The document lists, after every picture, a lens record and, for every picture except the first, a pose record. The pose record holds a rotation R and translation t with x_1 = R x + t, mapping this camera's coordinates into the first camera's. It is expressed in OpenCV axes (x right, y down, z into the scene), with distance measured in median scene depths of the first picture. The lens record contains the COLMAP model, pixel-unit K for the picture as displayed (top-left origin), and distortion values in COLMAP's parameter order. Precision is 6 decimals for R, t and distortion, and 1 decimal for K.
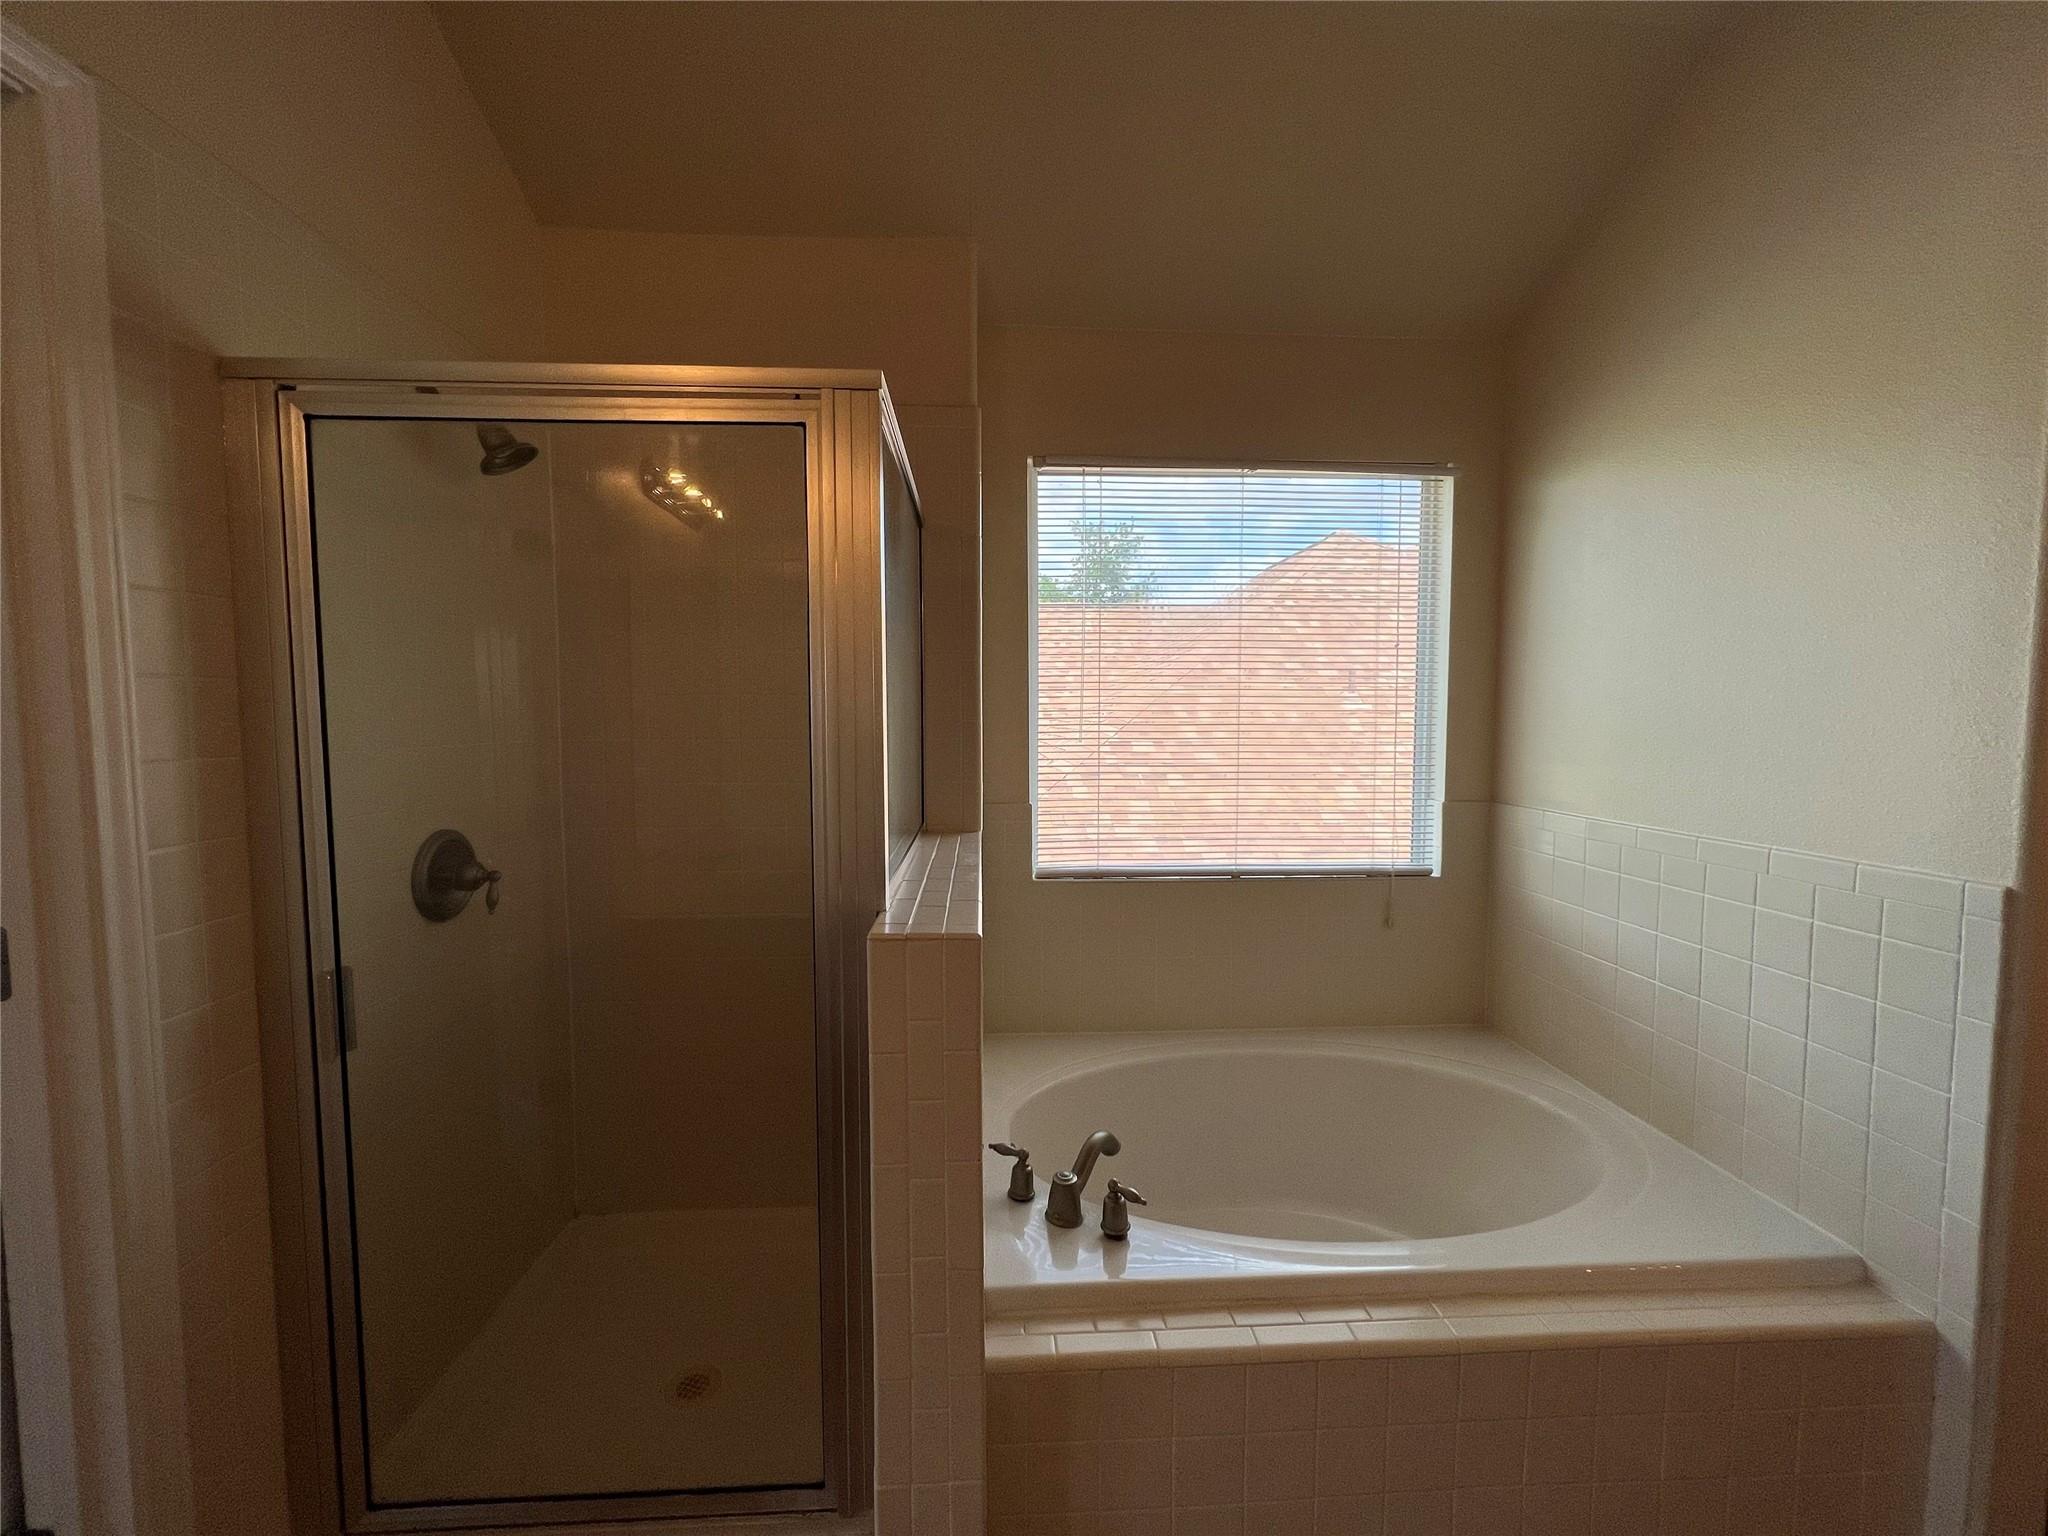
lens RADIAL K [[819.5, 0, 1022.4], [0, 819.5, 766.2], [0, 0, 1]] dist [0.001550, -0.000213]
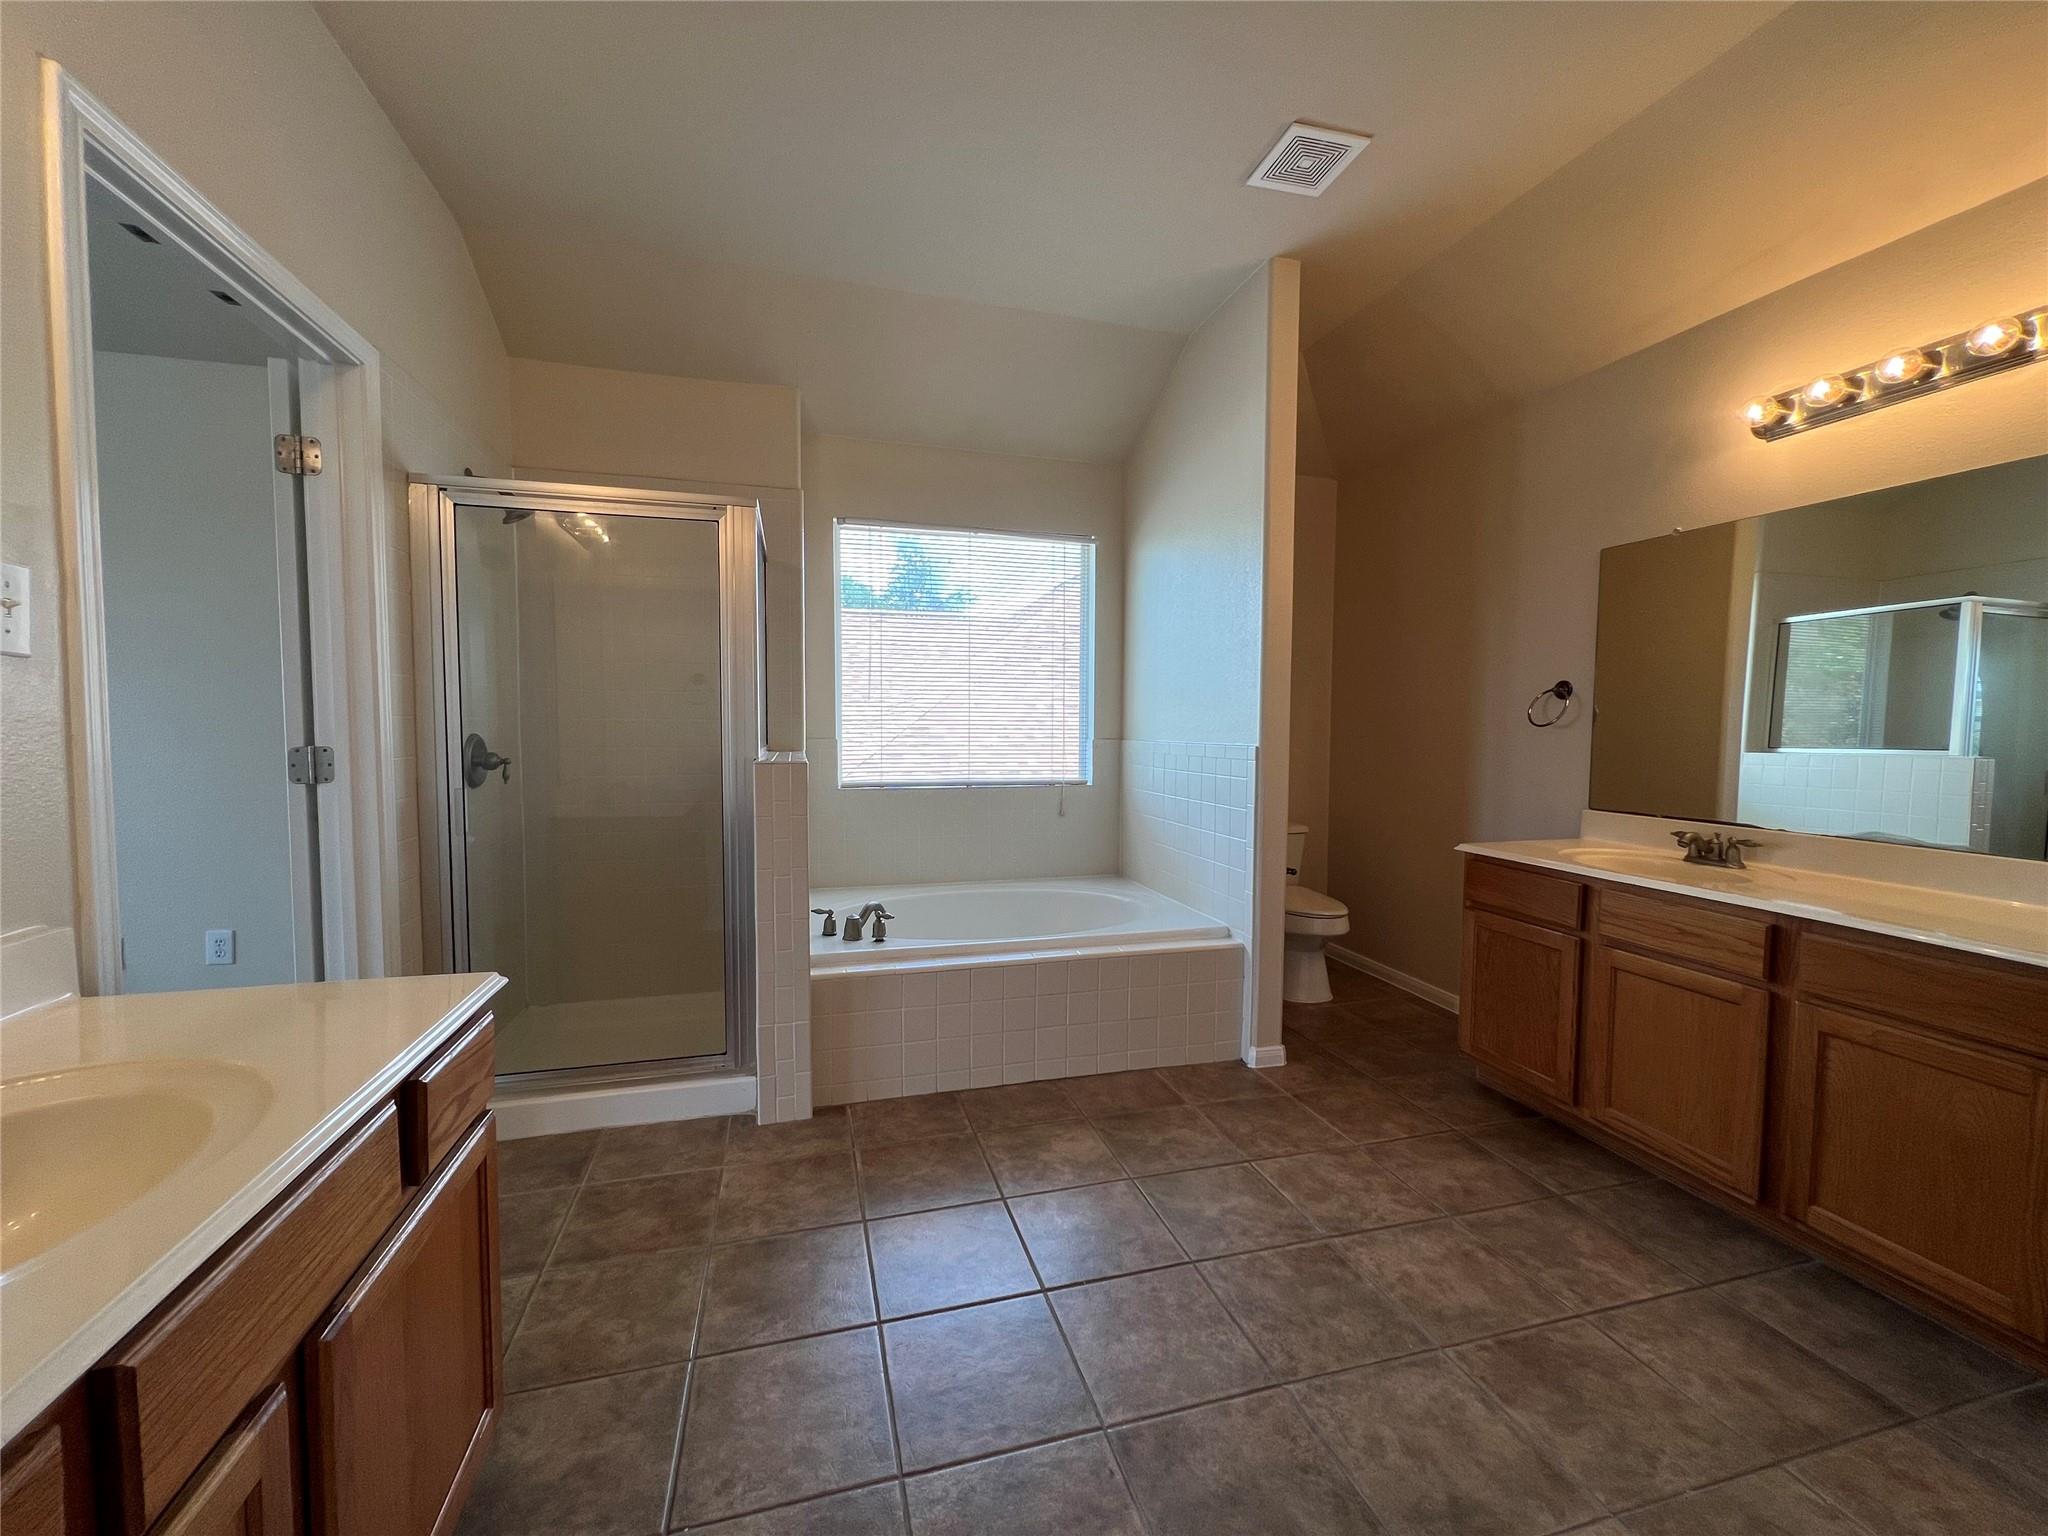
lens RADIAL K [[819.5, 0, 1022.4], [0, 819.5, 766.2], [0, 0, 1]] dist [0.001550, -0.000213]
pose [[0.975565, -0.005777, 0.219637, 0.018424], [0.008169, 0.999917, -0.009982, 0.169201], [-0.219561, 0.011532, 0.975531, -0.872051]]
